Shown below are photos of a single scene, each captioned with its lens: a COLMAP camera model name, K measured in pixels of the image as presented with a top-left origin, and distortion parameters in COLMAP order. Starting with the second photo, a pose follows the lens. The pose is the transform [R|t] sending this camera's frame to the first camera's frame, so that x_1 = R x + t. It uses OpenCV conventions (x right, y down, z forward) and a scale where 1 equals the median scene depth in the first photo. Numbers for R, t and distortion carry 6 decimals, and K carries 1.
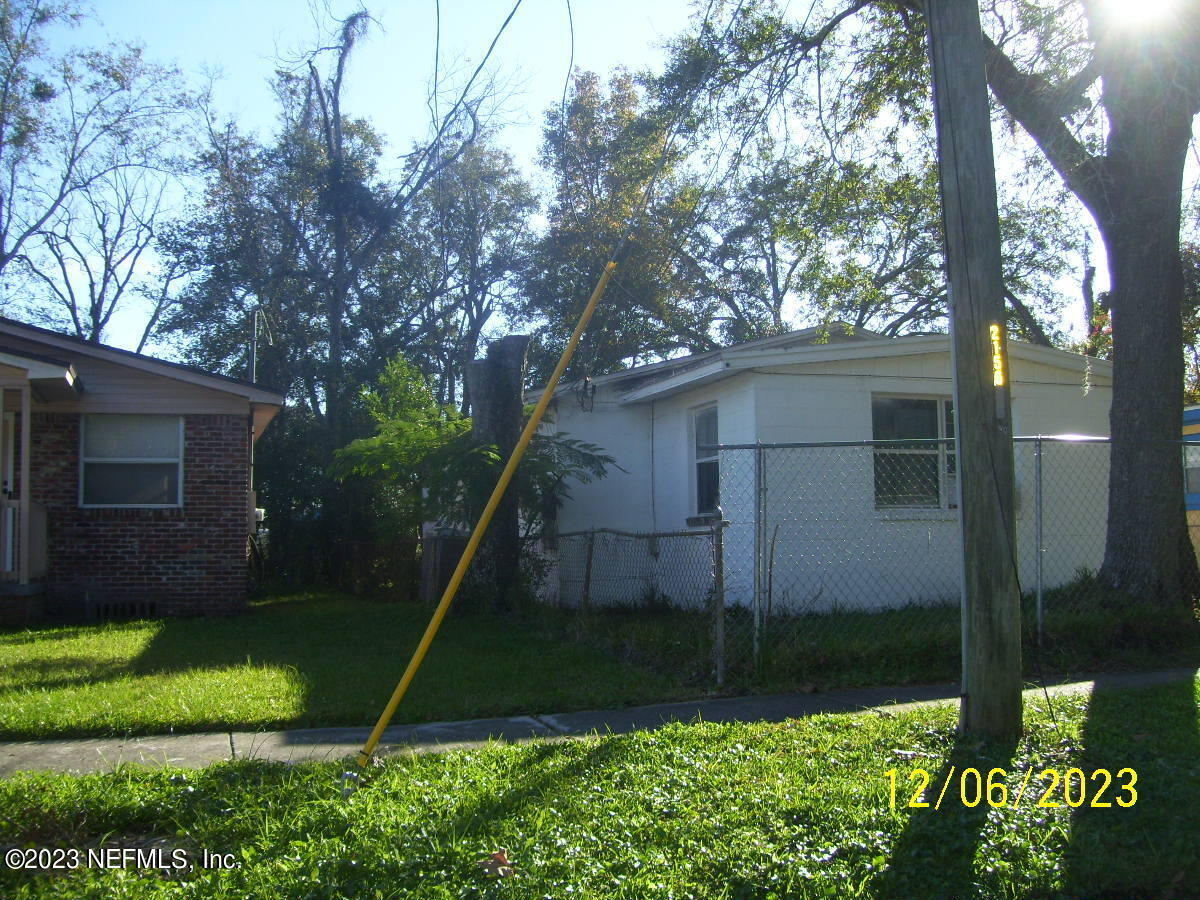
lens RADIAL K [[1244.0, 0, 600.0], [0, 1244.0, 450.0], [0, 0, 1]] dist [-0.118308, -0.009696]
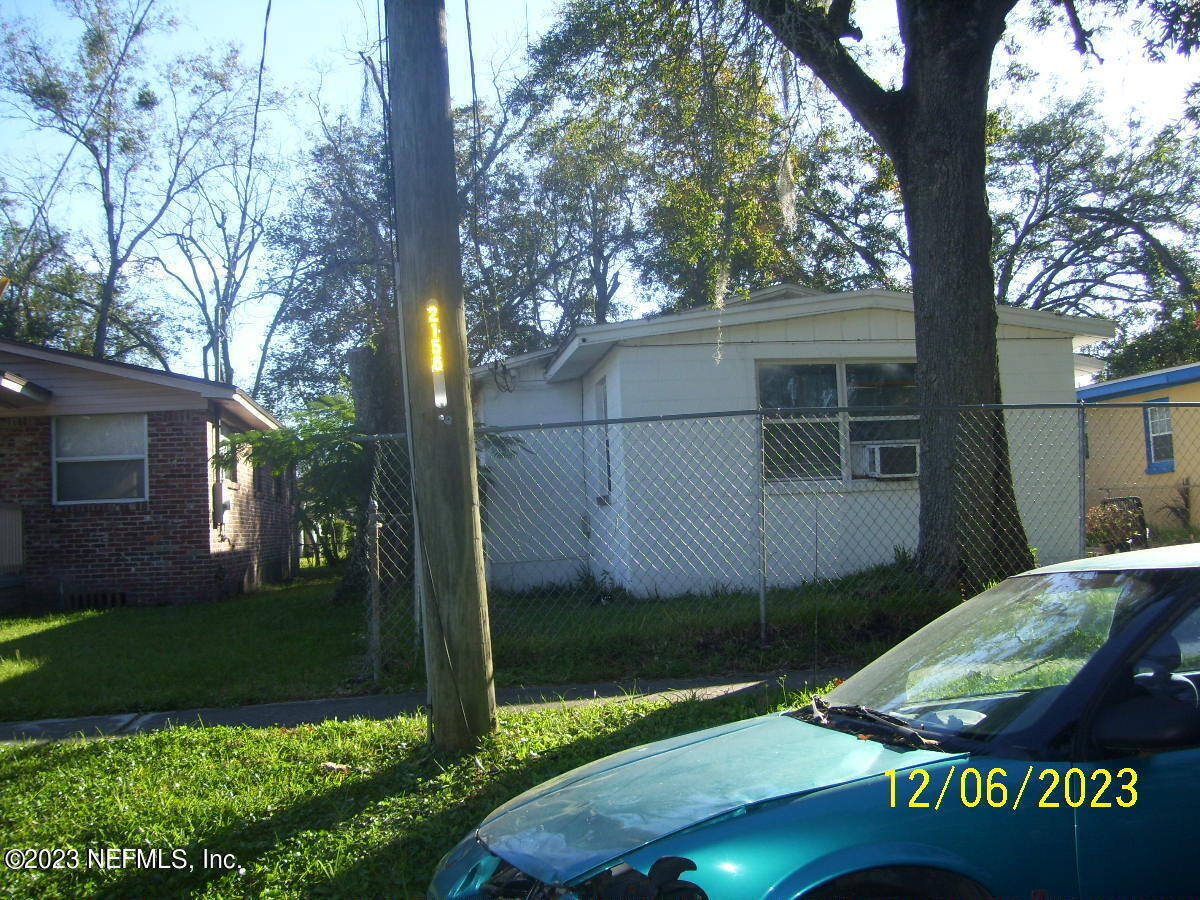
lens RADIAL K [[1244.0, 0, 600.0], [0, 1244.0, 450.0], [0, 0, 1]] dist [-0.118308, -0.009696]
pose [[0.985554, -0.039005, -0.164811, 0.210766], [0.043286, 0.998810, 0.022461, -0.003383], [0.163738, -0.029270, 0.986069, 0.035905]]
